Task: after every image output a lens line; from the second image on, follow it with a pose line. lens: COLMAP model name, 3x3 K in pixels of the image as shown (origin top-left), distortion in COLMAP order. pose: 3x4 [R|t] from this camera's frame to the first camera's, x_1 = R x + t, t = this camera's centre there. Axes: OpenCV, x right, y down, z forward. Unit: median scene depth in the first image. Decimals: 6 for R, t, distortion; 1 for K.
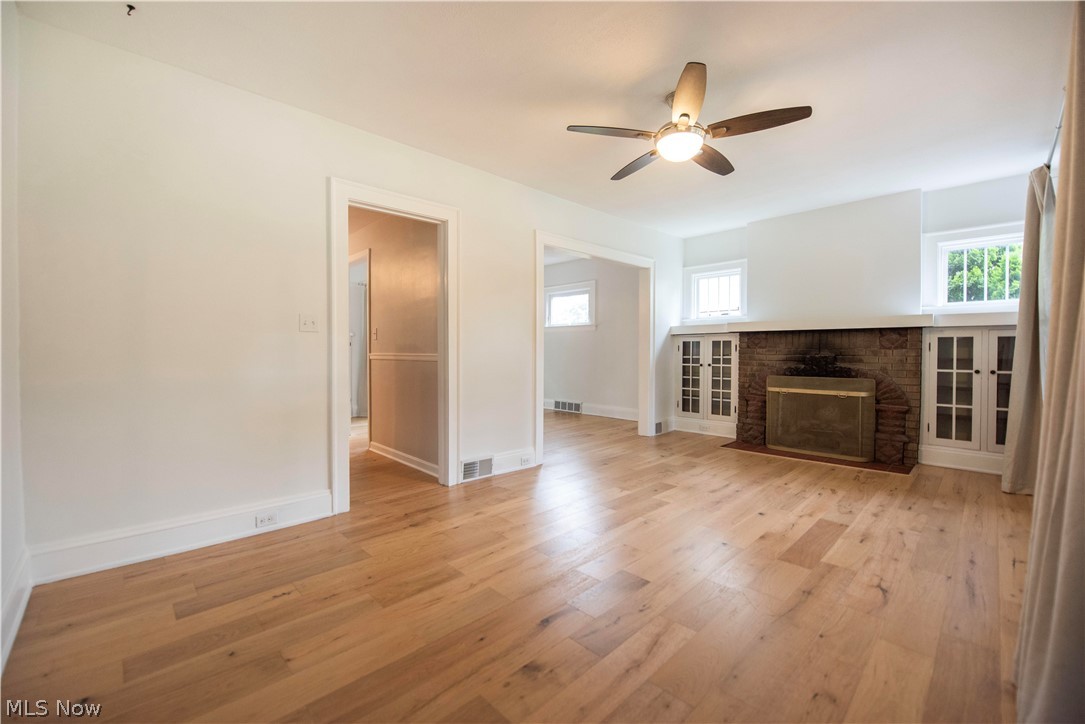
lens RADIAL K [[445.4, 0, 539.9], [0, 445.4, 356.4], [0, 0, 1]] dist [-0.016569, -0.000139]
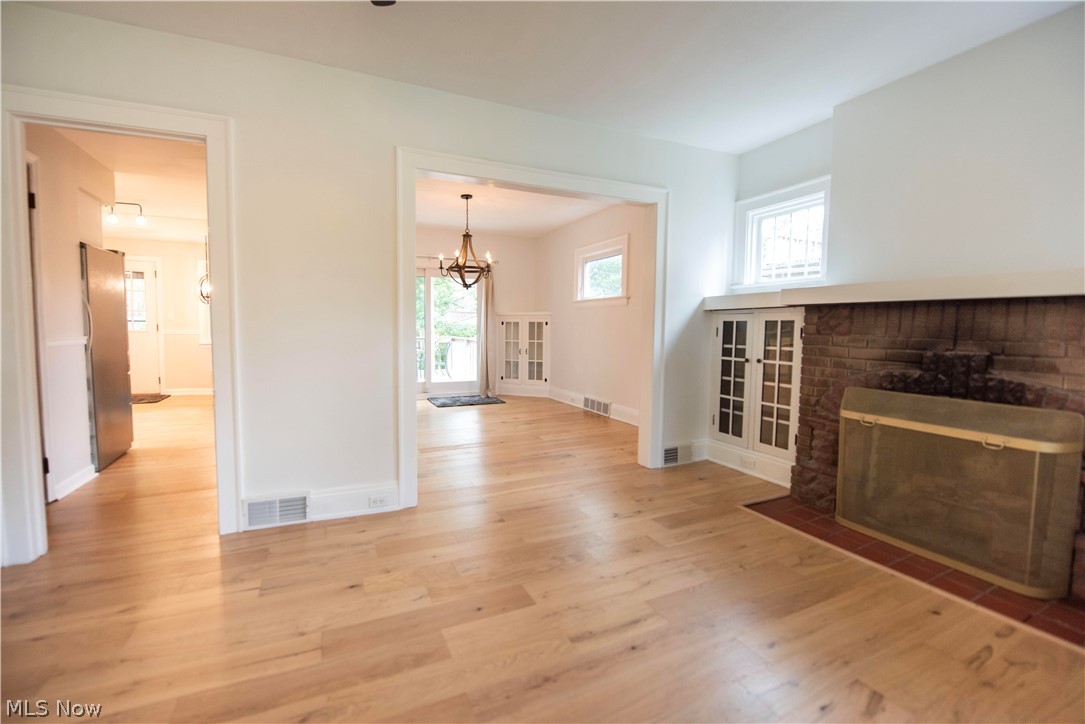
lens RADIAL K [[462.7, 0, 538.8], [0, 462.7, 355.8], [0, 0, 1]] dist [-0.018584, -0.000359]
pose [[0.946664, 0.028427, -0.320966, 0.324761], [-0.012602, 0.998605, 0.051277, -0.016871], [0.321976, -0.044498, 0.945702, 0.343773]]
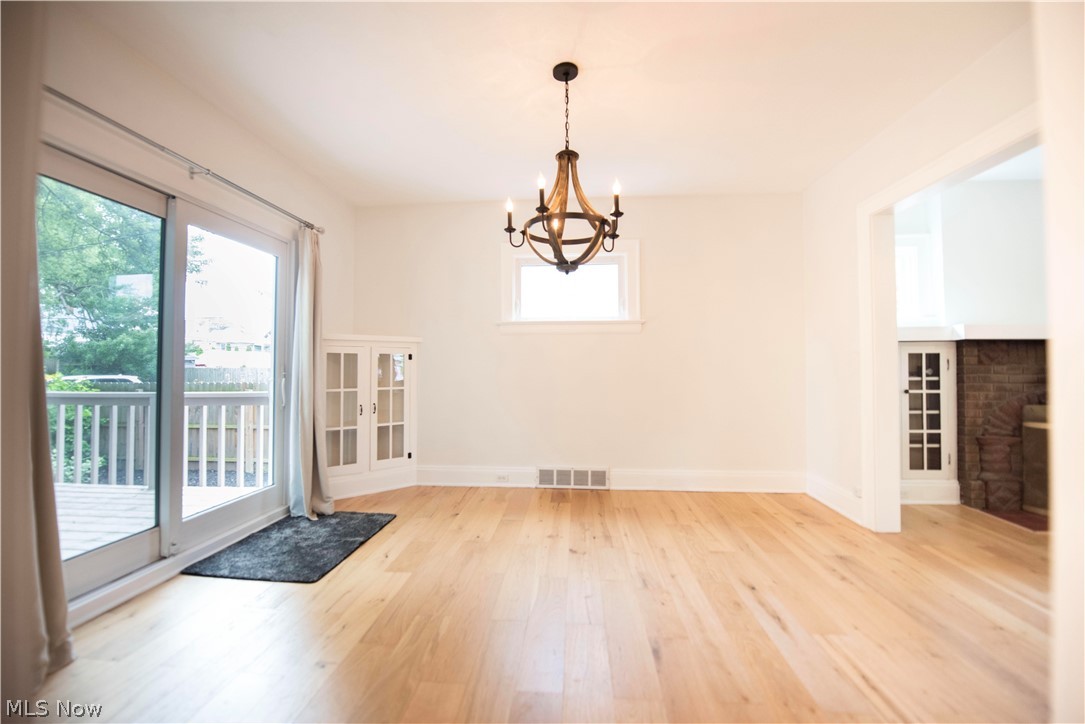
lens RADIAL K [[436.8, 0, 541.0], [0, 436.8, 357.6], [0, 0, 1]] dist [-0.017857, -0.000827]
pose [[0.751330, 0.010906, 0.659837, -0.442596], [0.010405, 0.999543, -0.028369, -0.017870], [-0.659845, 0.028180, 0.750873, 0.956203]]
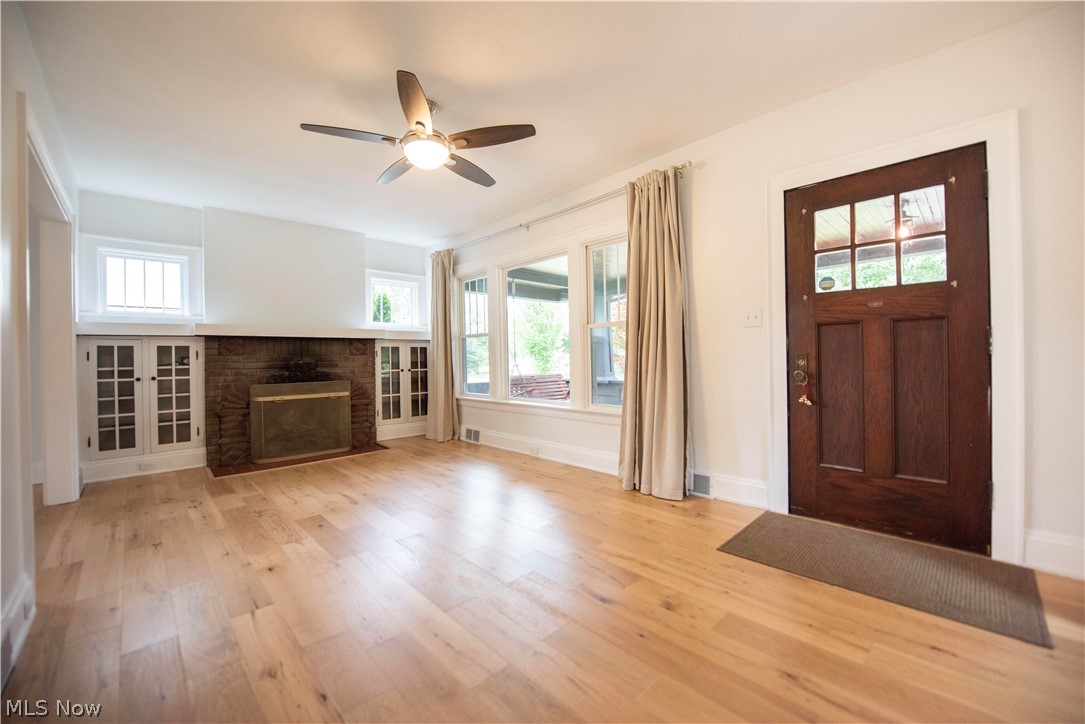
lens RADIAL K [[436.8, 0, 541.0], [0, 436.8, 357.6], [0, 0, 1]] dist [-0.017857, -0.000827]
pose [[0.009529, -0.003112, 0.999950, -0.352638], [0.027247, 0.999625, 0.002852, 0.000143], [-0.999583, 0.027219, 0.009611, 0.379812]]
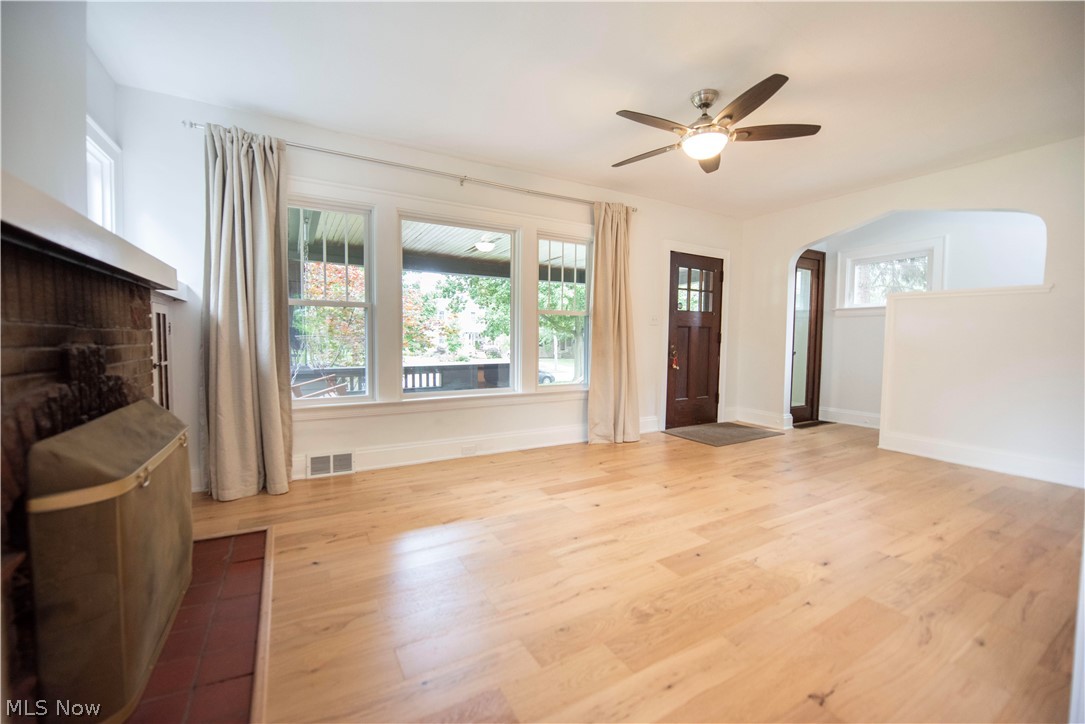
lens RADIAL K [[436.8, 0, 541.0], [0, 436.8, 357.6], [0, 0, 1]] dist [-0.017857, -0.000827]
pose [[-0.969481, -0.021247, 0.244242, 0.220007], [-0.007634, 0.998371, 0.056547, -0.012127], [-0.245046, 0.052956, -0.968064, 1.087420]]
